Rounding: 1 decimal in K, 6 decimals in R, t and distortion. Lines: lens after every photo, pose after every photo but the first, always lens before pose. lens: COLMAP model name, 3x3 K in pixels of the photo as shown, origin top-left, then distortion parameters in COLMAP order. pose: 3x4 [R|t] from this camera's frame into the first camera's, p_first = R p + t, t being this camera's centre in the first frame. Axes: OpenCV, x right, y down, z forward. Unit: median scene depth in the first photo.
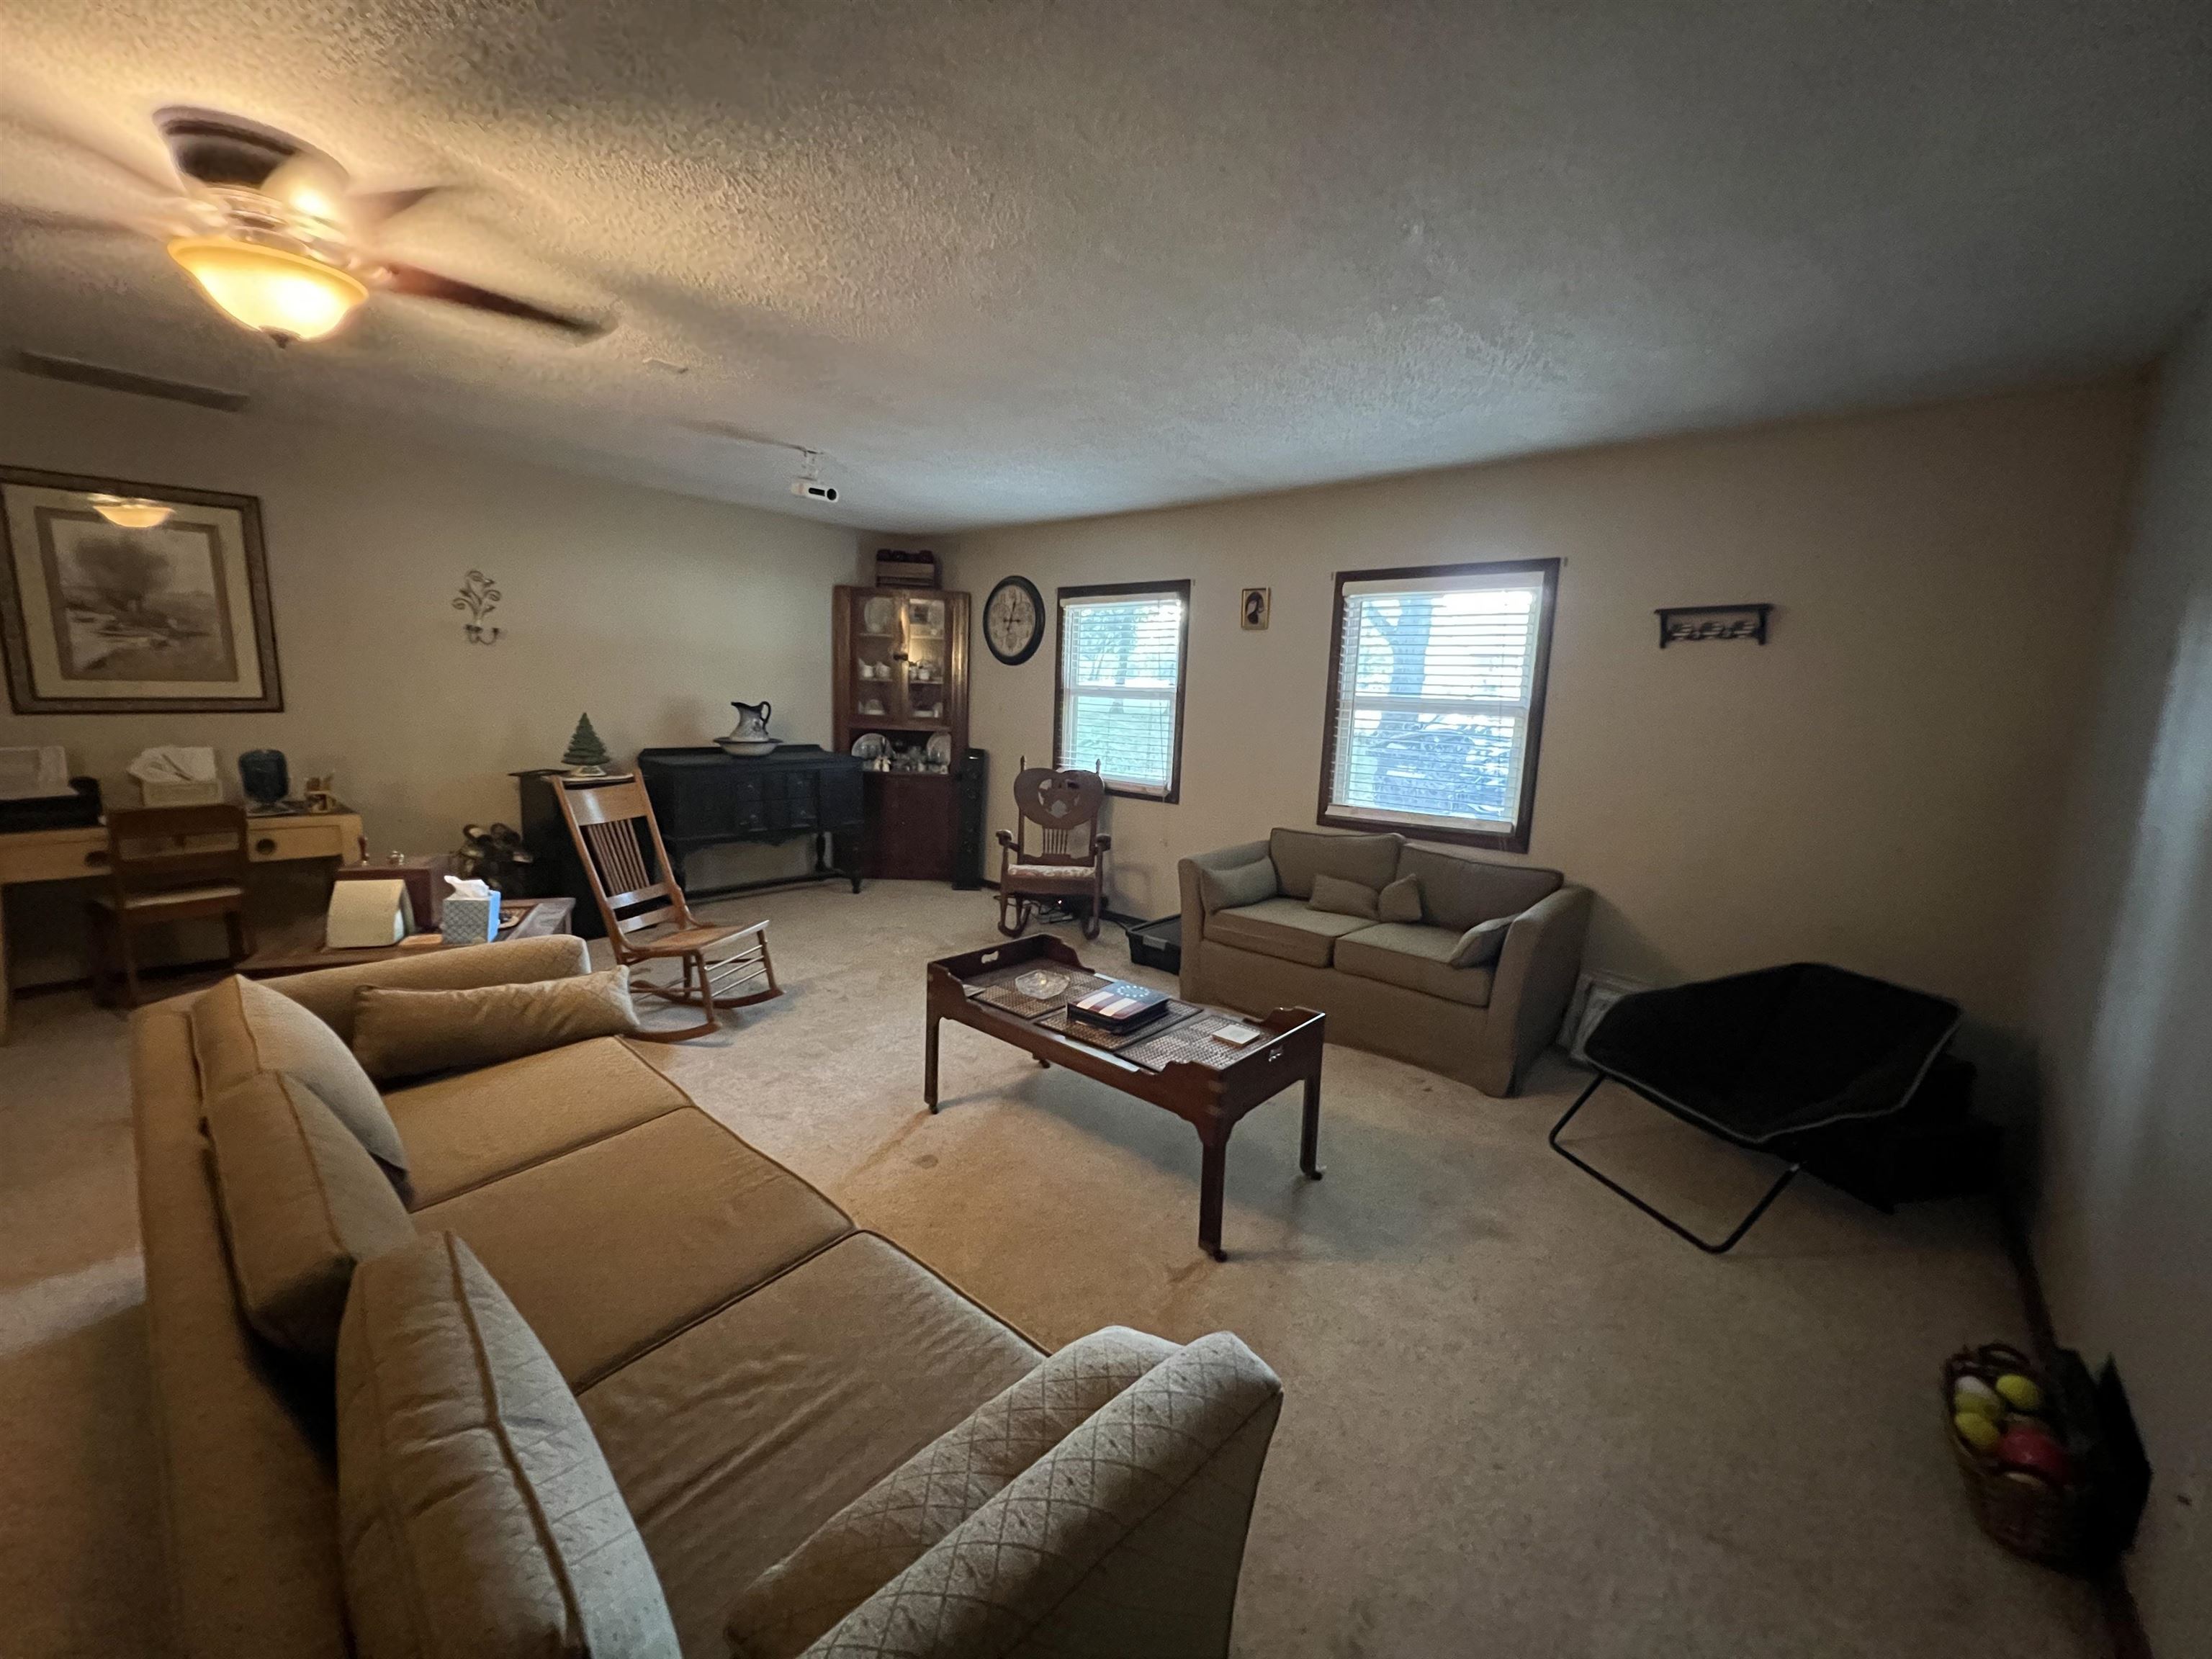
lens RADIAL K [[883.5, 0, 1106.0], [0, 883.5, 829.5], [0, 0, 1]] dist [0.000358, 0.000025]
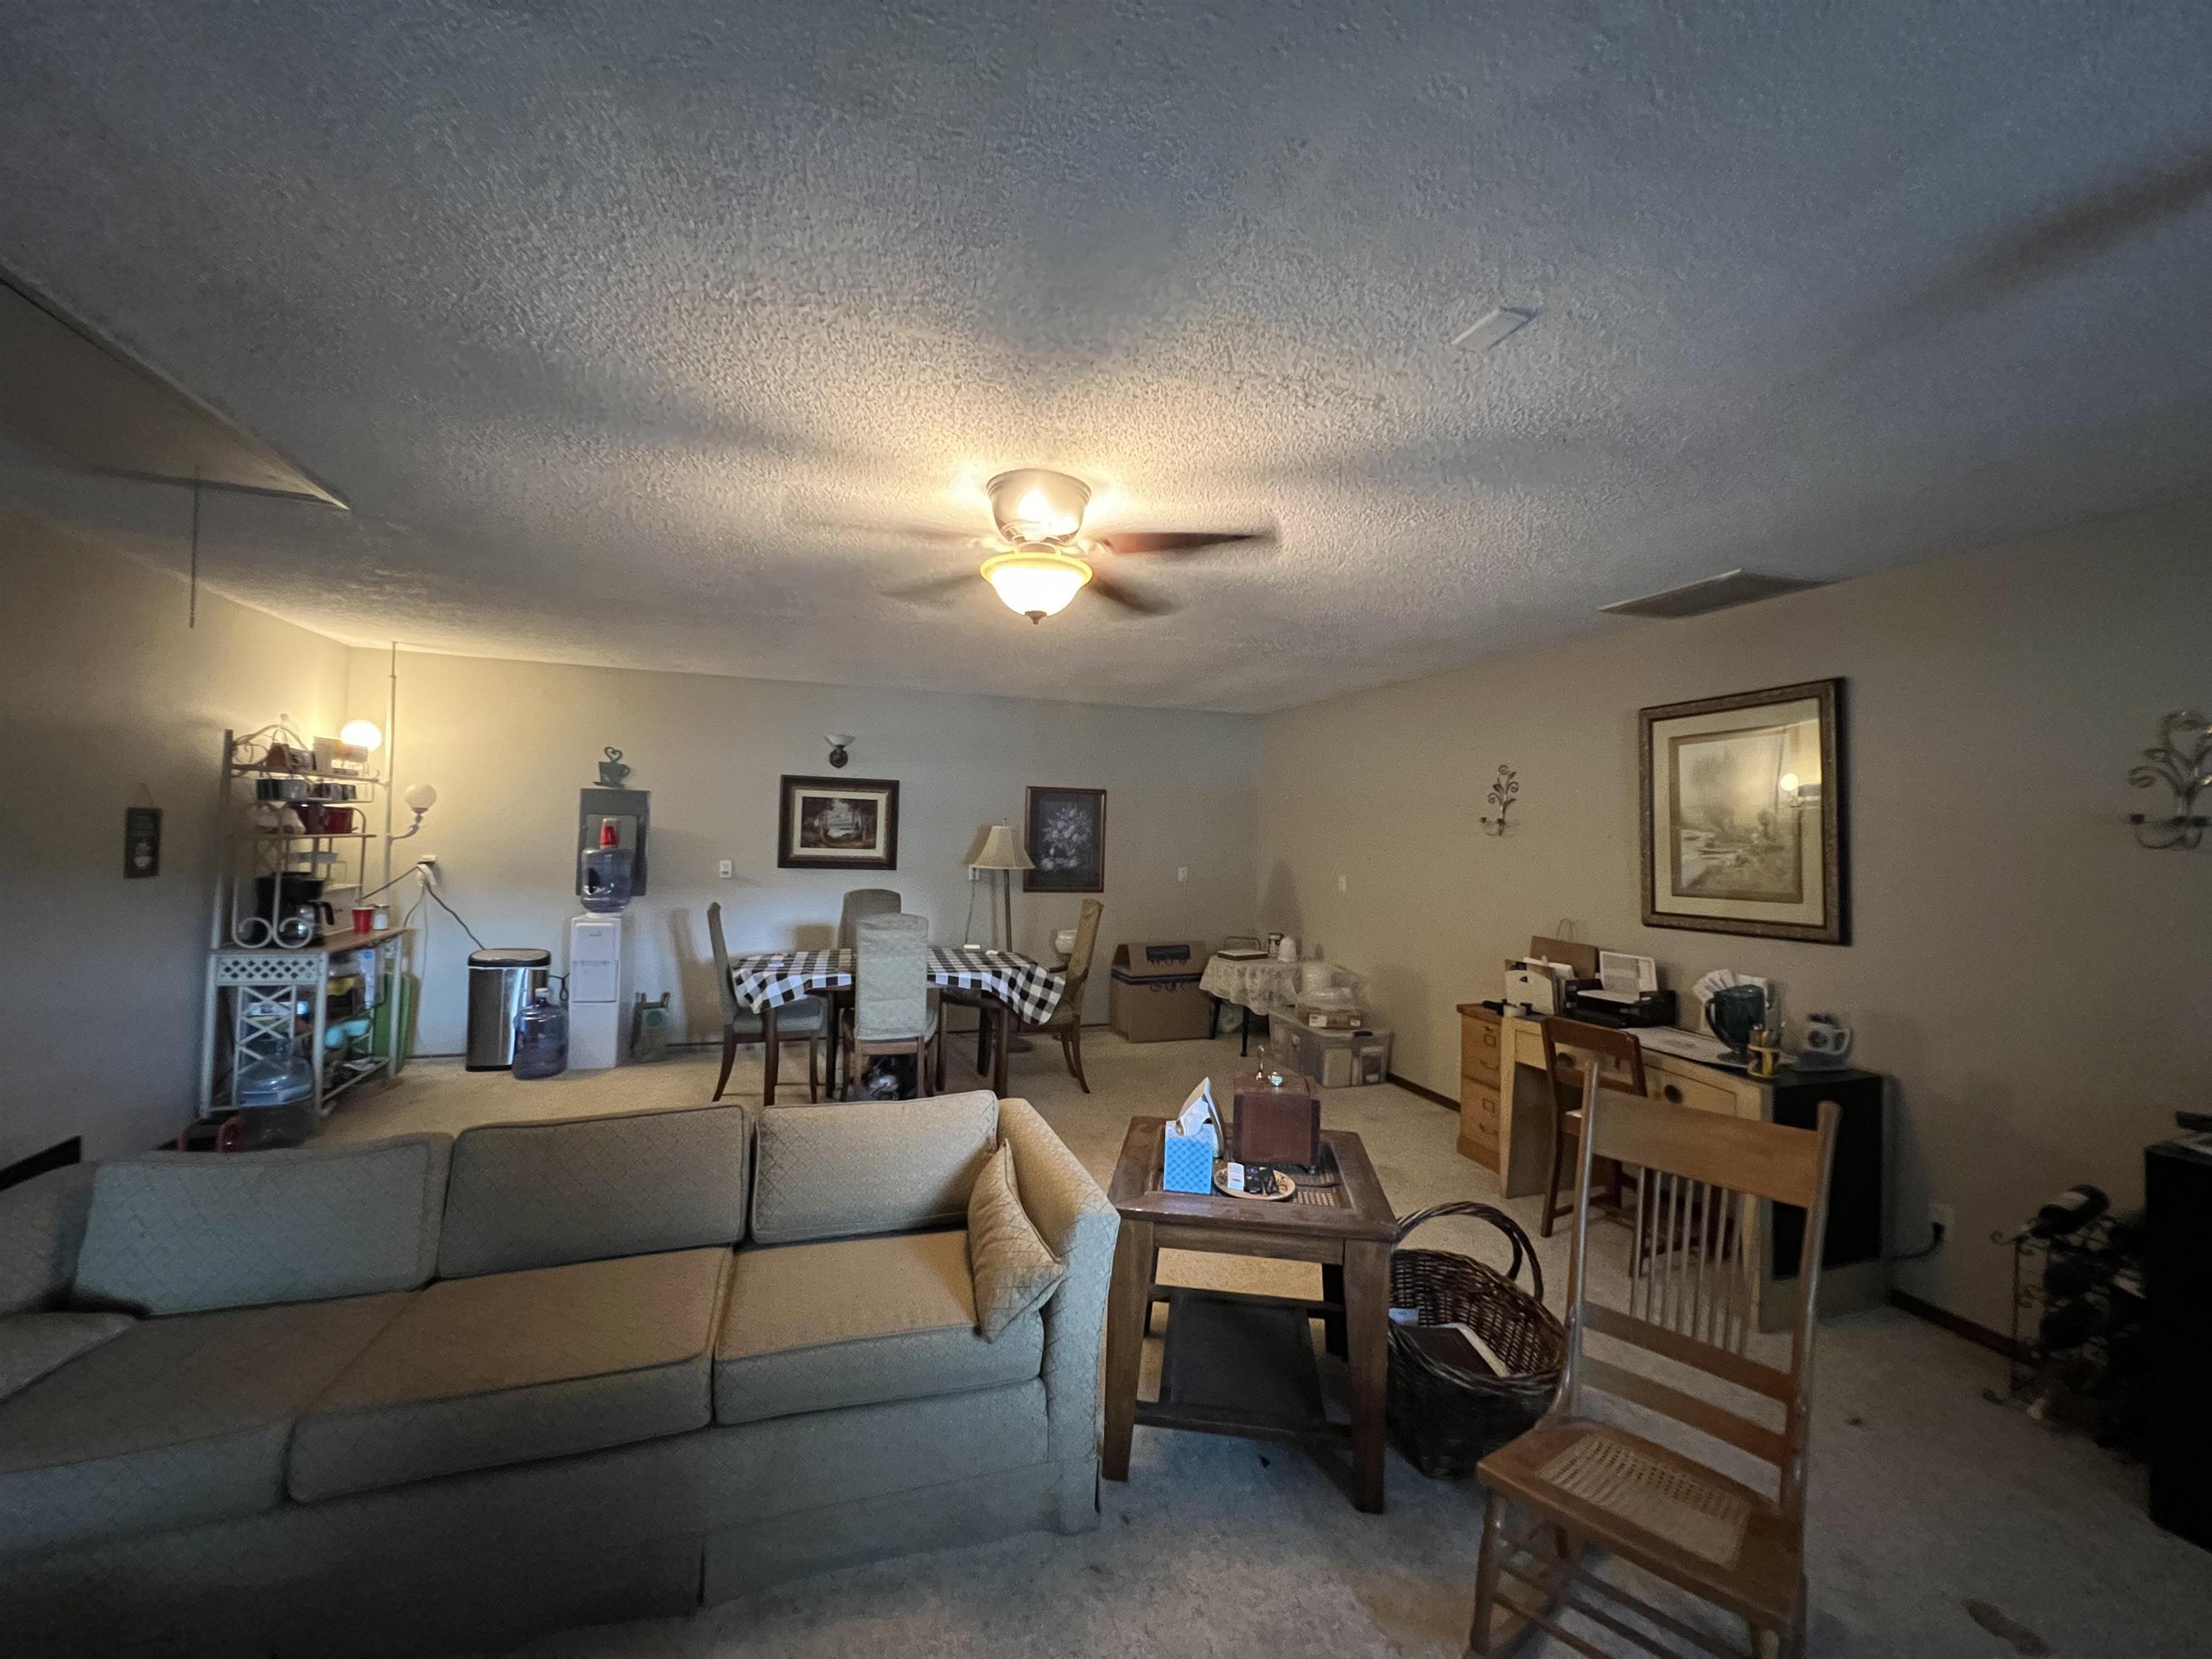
lens RADIAL K [[883.5, 0, 1106.0], [0, 883.5, 829.5], [0, 0, 1]] dist [0.000358, 0.000025]
pose [[-0.485162, -0.073178, -0.871357, 0.027407], [-0.199625, 0.979446, 0.028894, -0.084569], [0.851333, 0.187963, -0.489798, 0.547098]]
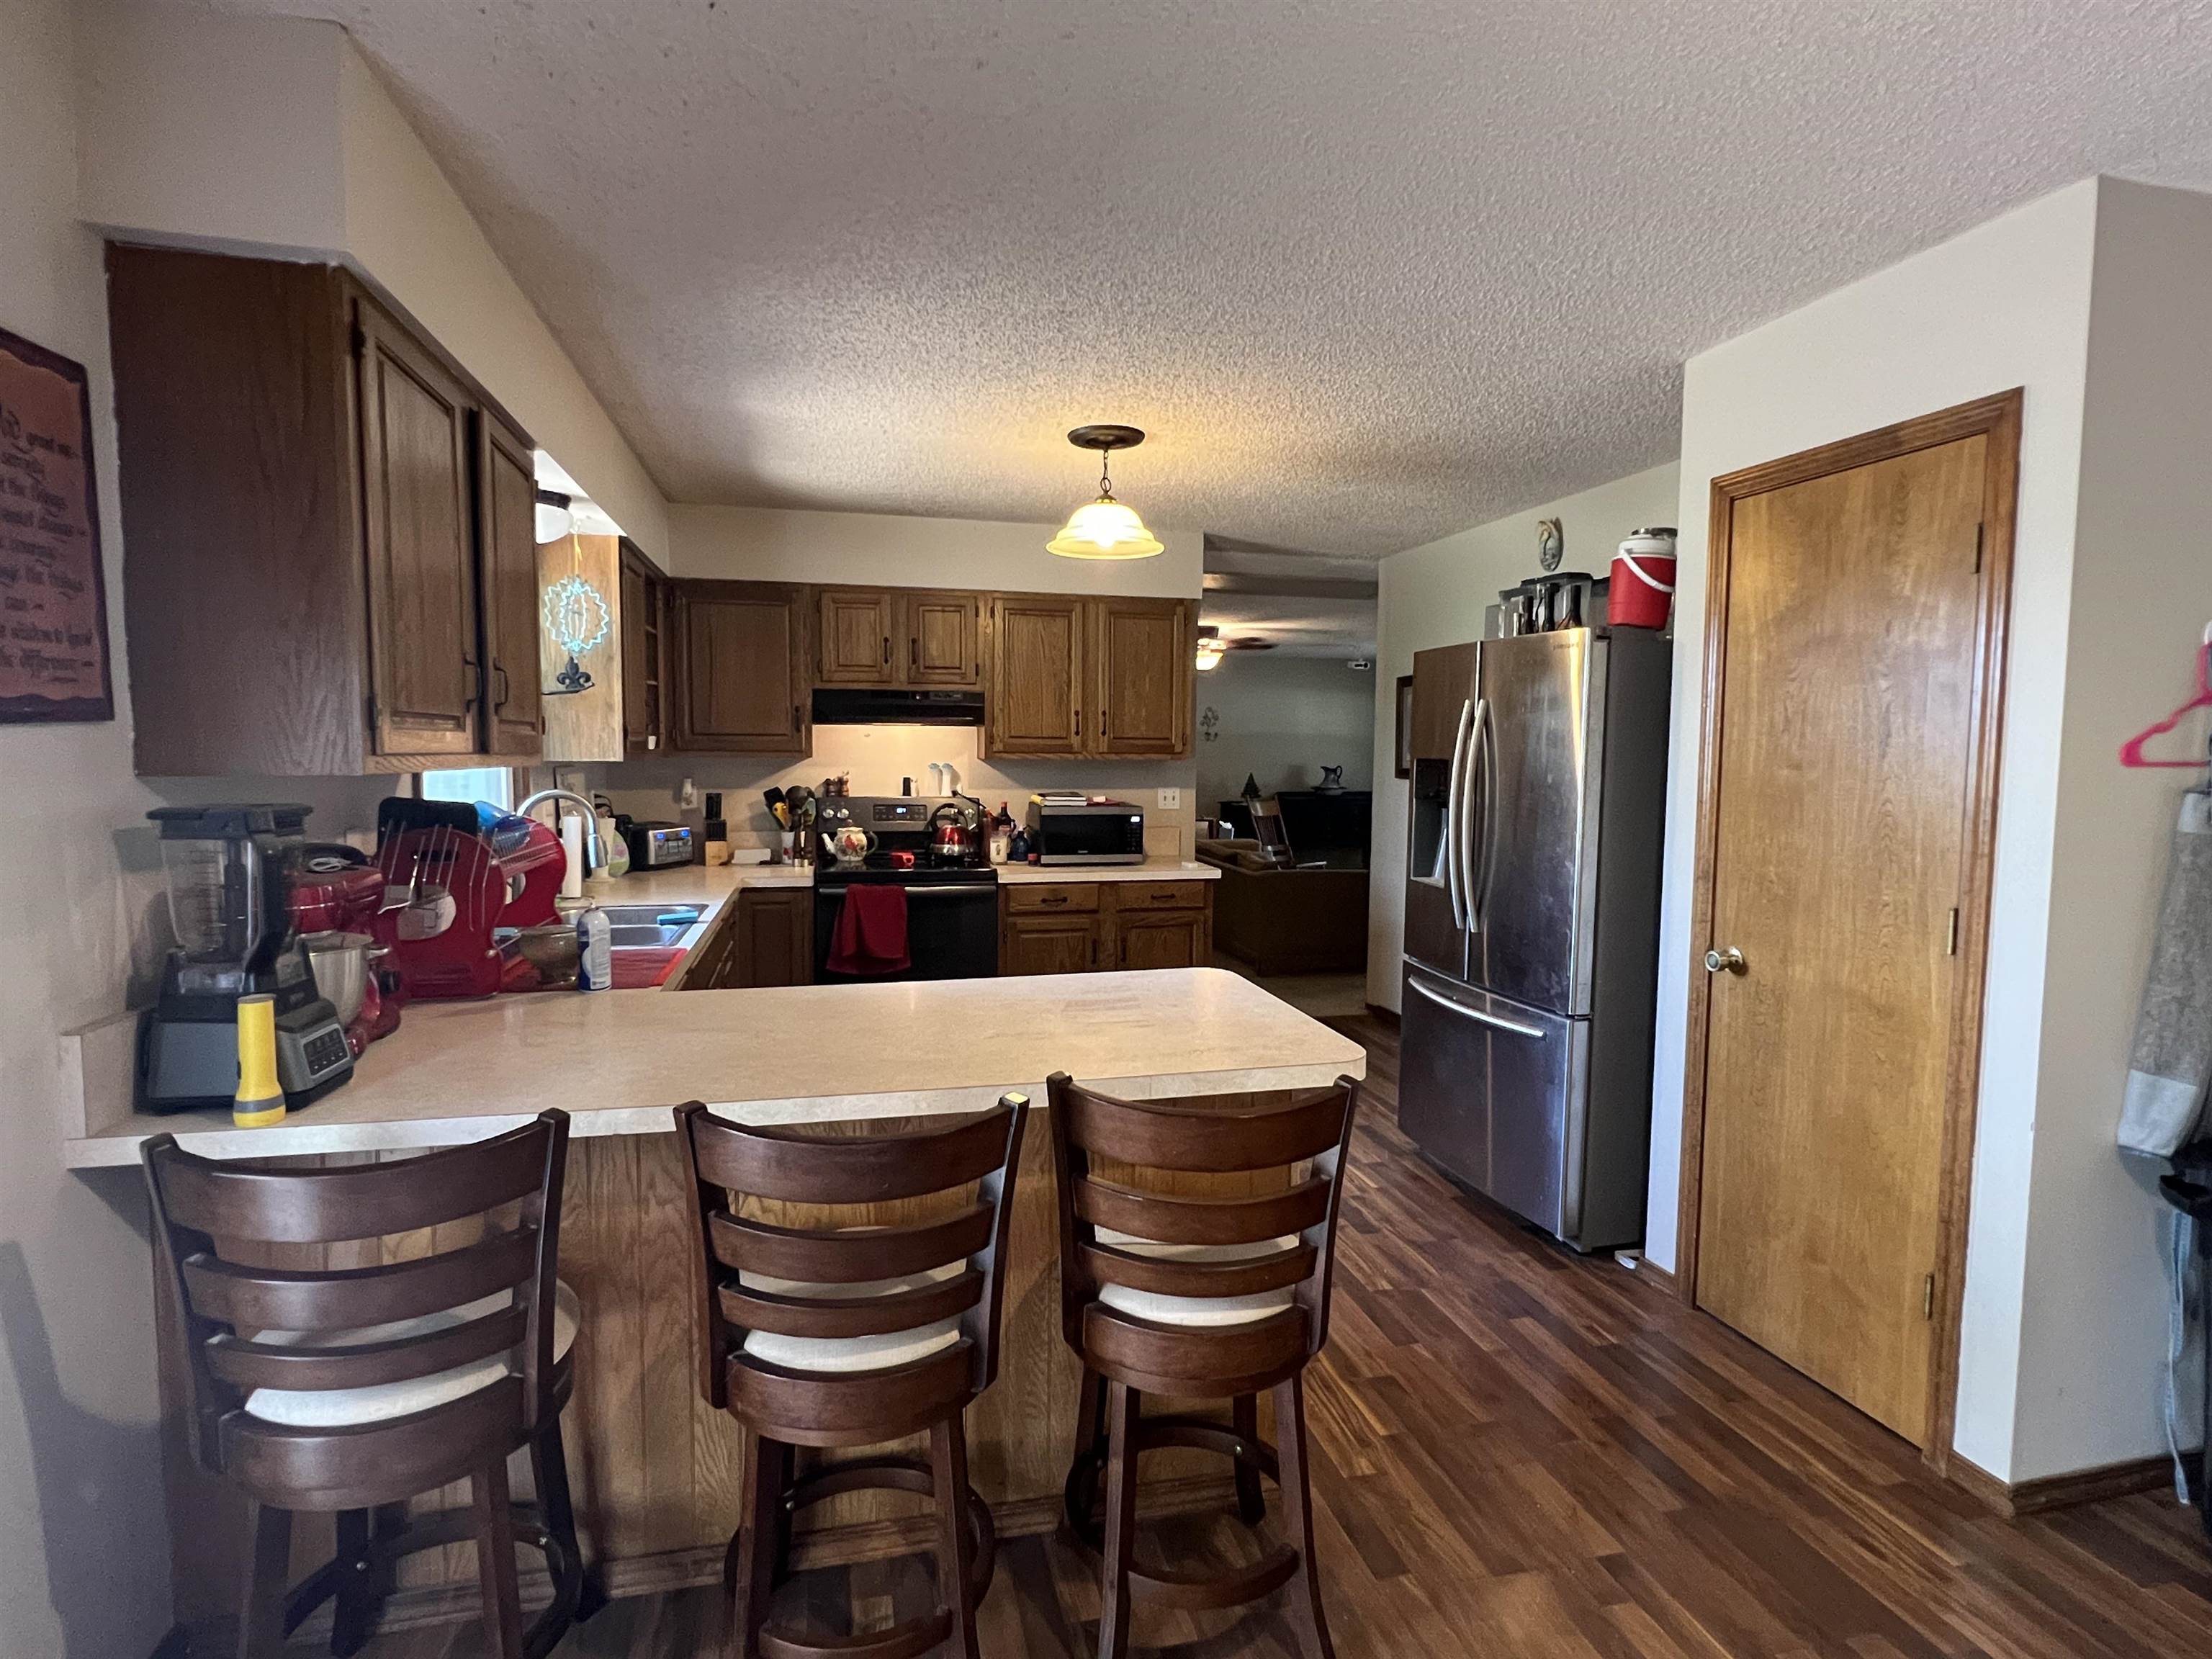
lens RADIAL K [[1104.9, 0, 1092.7], [0, 1104.9, 823.9], [0, 0, 1]] dist [-0.001622, 0.000006]
pose [[0.816786, 0.008999, -0.576870, 0.453780], [-0.067970, 0.994416, -0.080726, 0.169759], [0.572922, 0.105146, 0.812837, -0.992984]]
